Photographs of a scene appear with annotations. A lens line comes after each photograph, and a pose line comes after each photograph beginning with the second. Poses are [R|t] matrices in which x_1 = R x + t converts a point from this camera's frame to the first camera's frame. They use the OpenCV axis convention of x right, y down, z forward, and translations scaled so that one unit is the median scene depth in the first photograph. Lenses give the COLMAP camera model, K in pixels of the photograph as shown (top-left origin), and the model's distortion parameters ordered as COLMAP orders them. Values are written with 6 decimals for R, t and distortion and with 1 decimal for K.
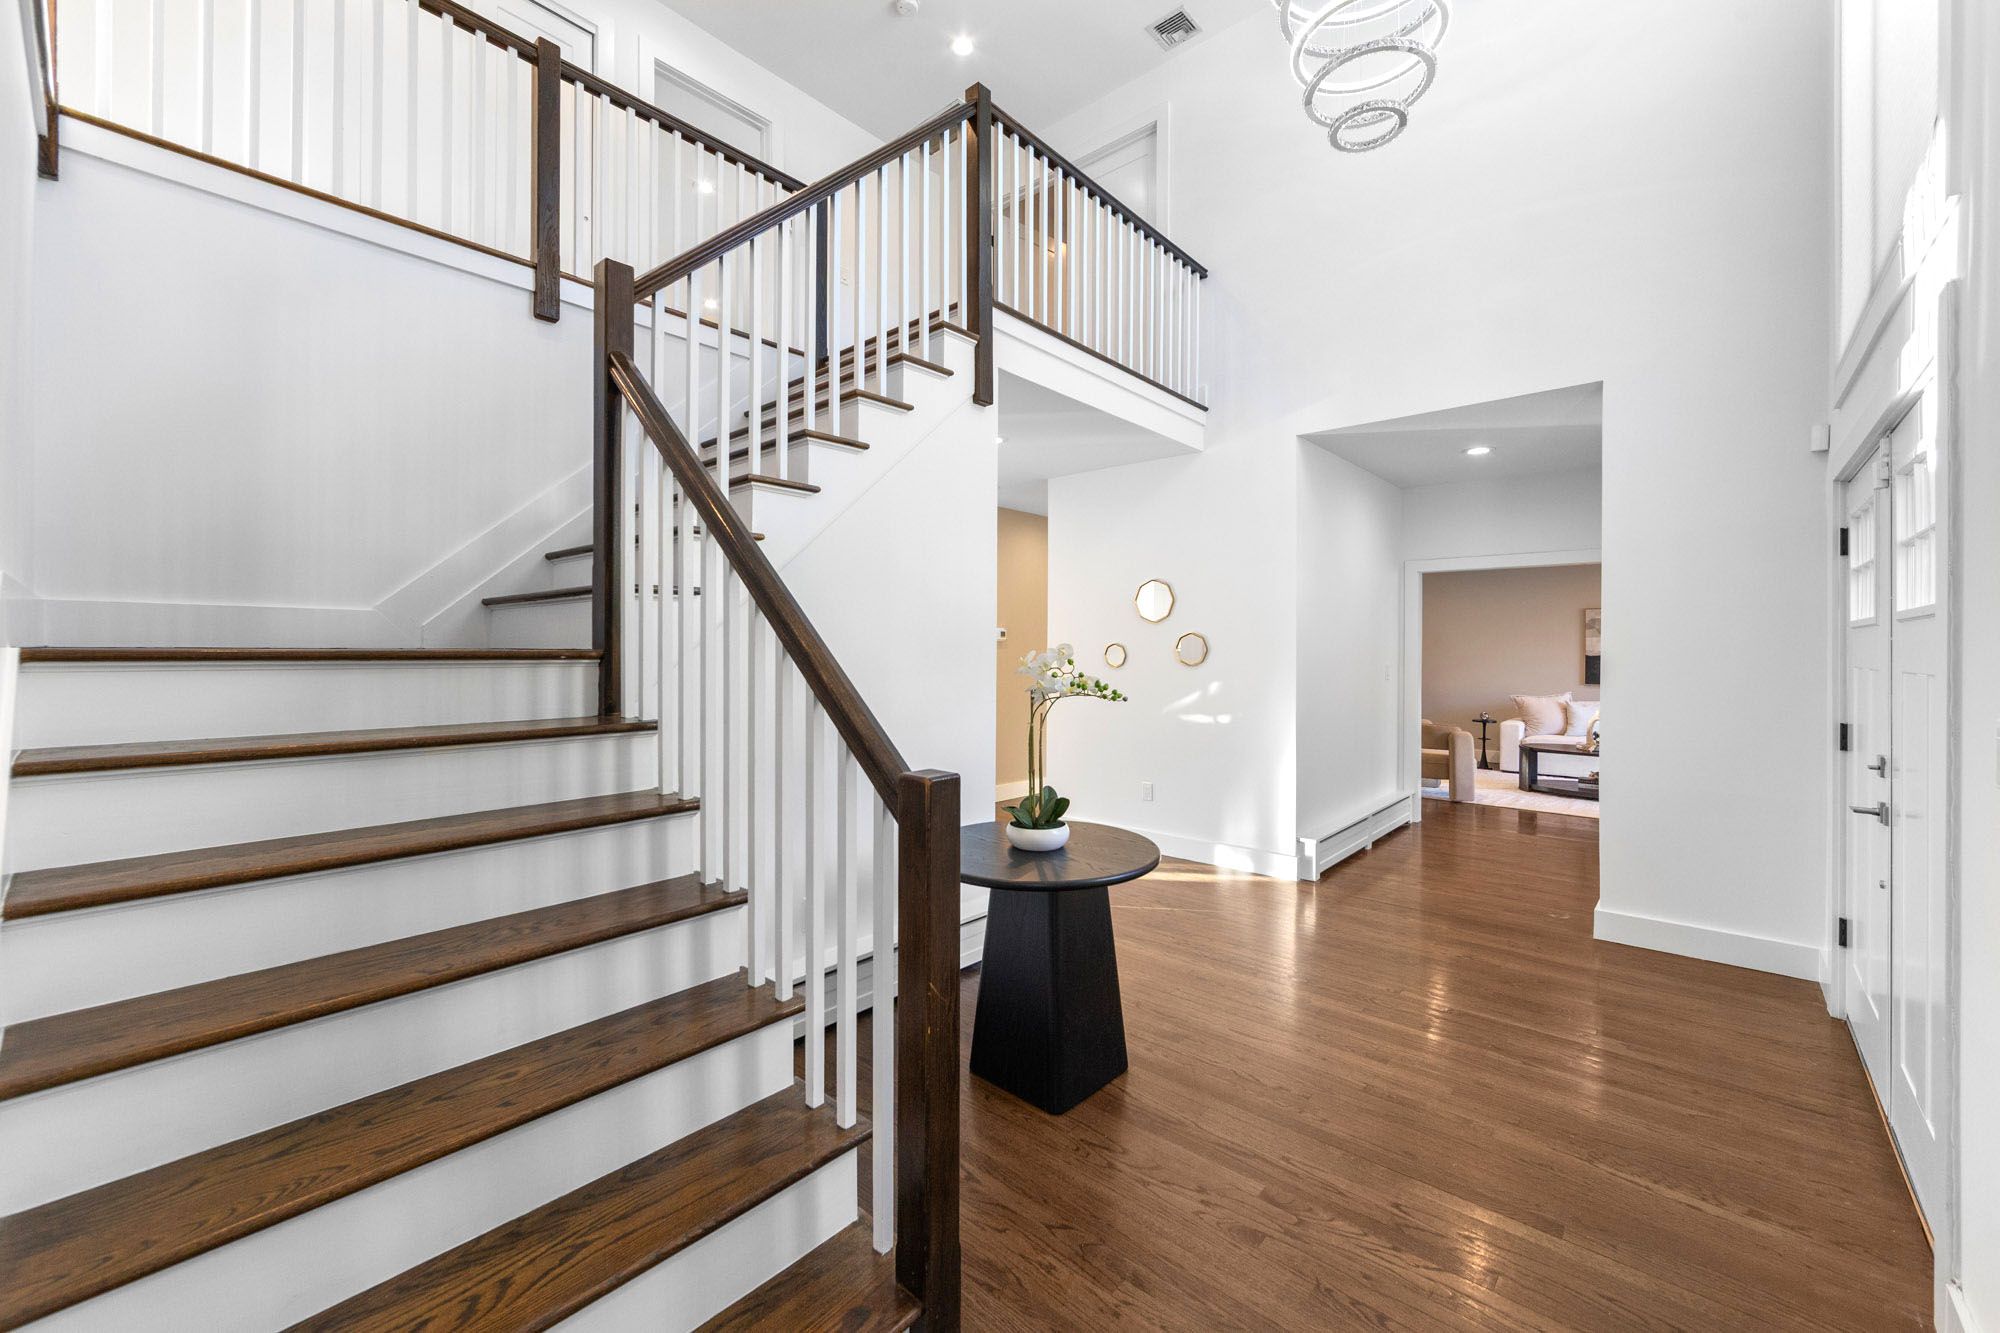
lens RADIAL K [[791.4, 0, 996.7], [0, 791.4, 650.6], [0, 0, 1]] dist [-0.001910, -0.000105]
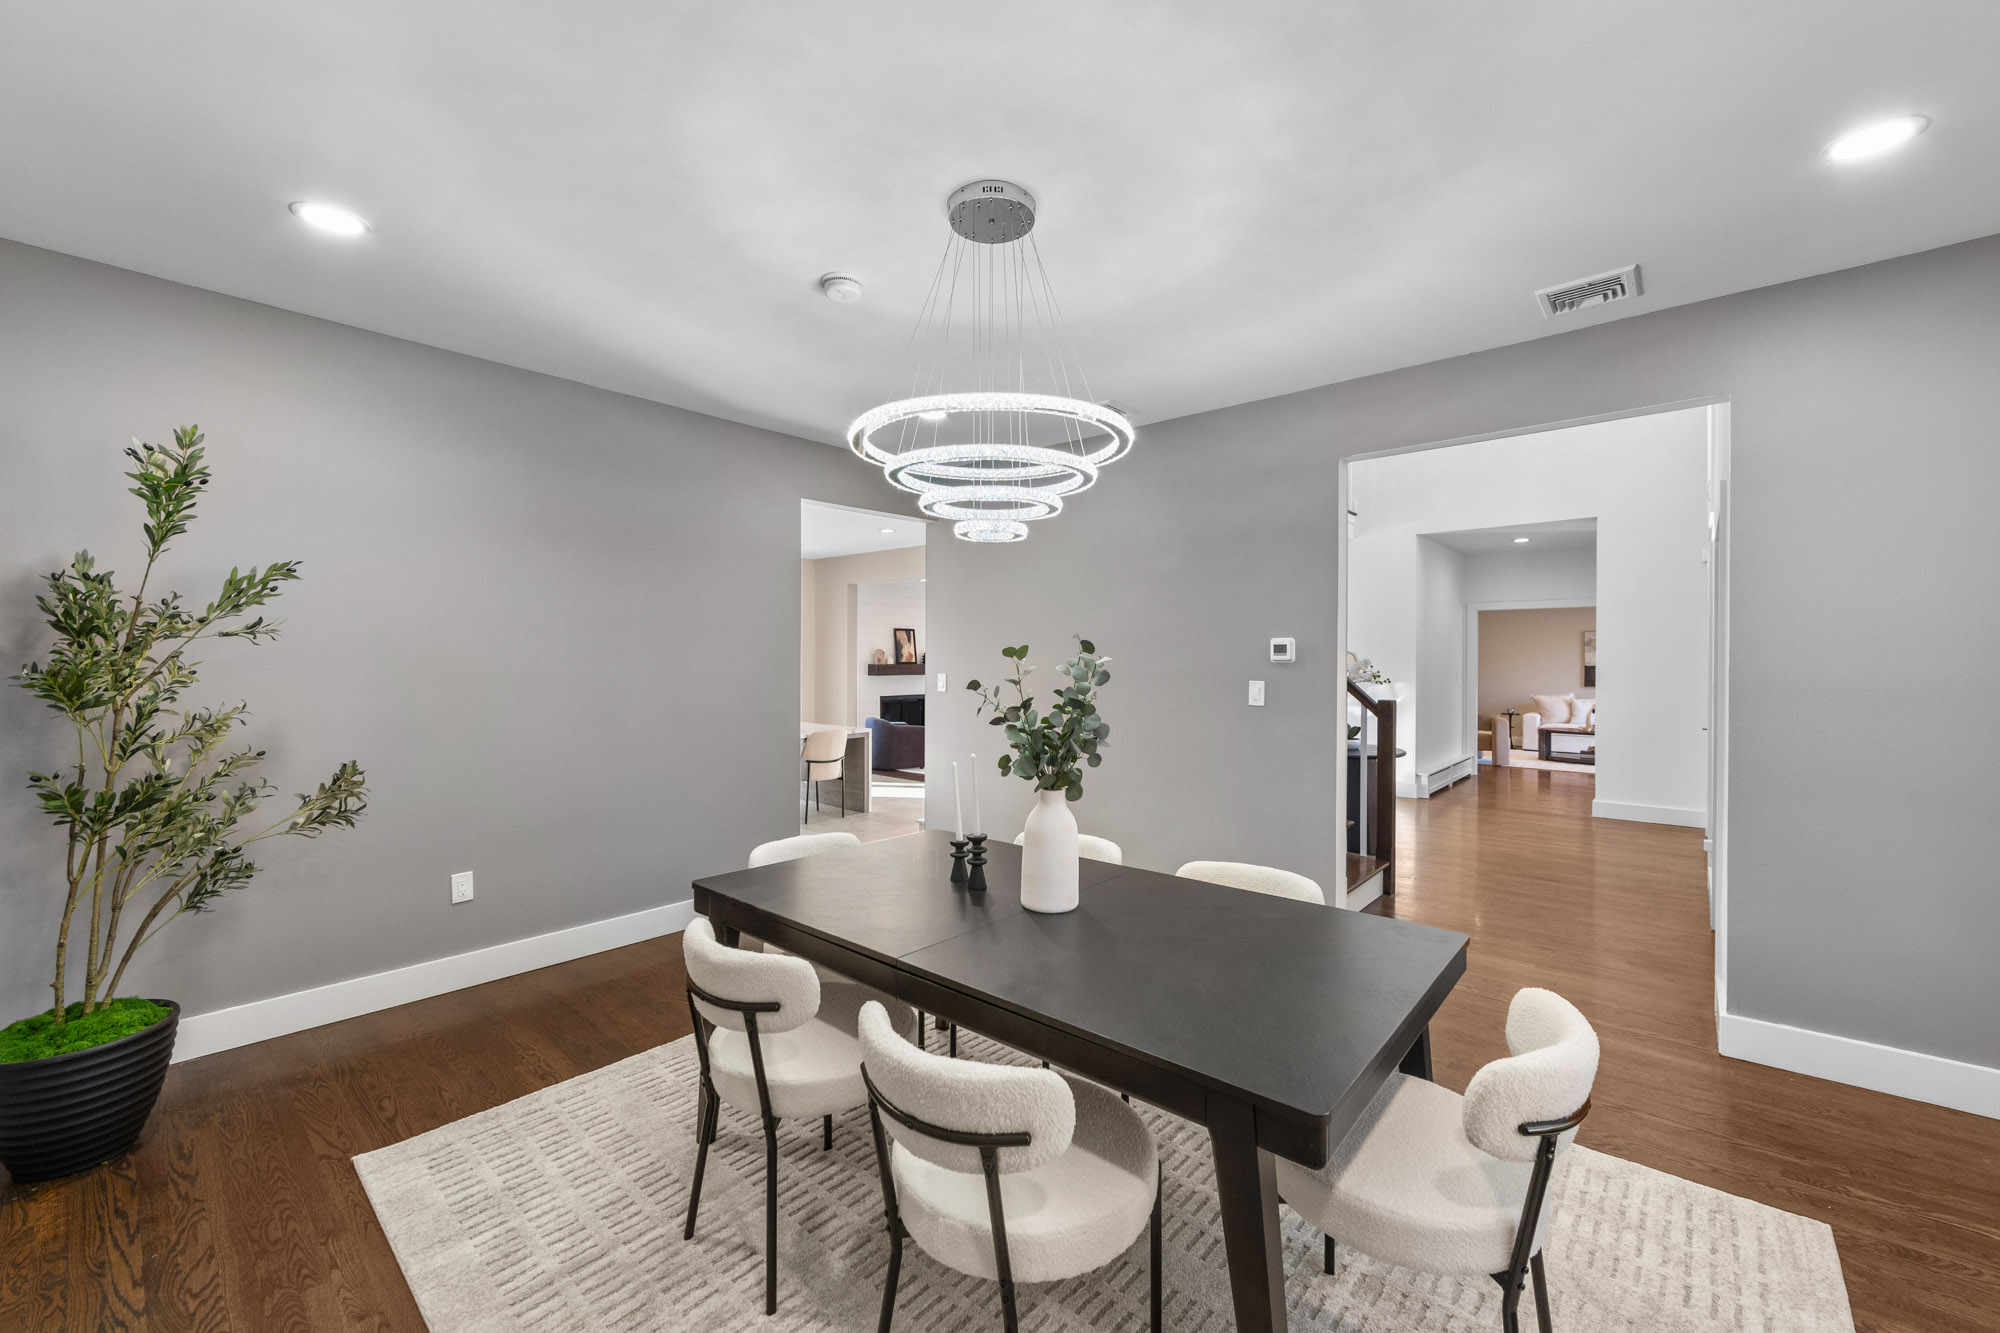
lens RADIAL K [[791.4, 0, 992.1], [0, 791.4, 672.3], [0, 0, 1]] dist [-0.001910, -0.000105]
pose [[0.999985, -0.005523, -0.000015, -0.336403], [0.005522, 0.999958, 0.007362, 0.002308], [-0.000026, -0.007362, 0.999973, -0.440868]]
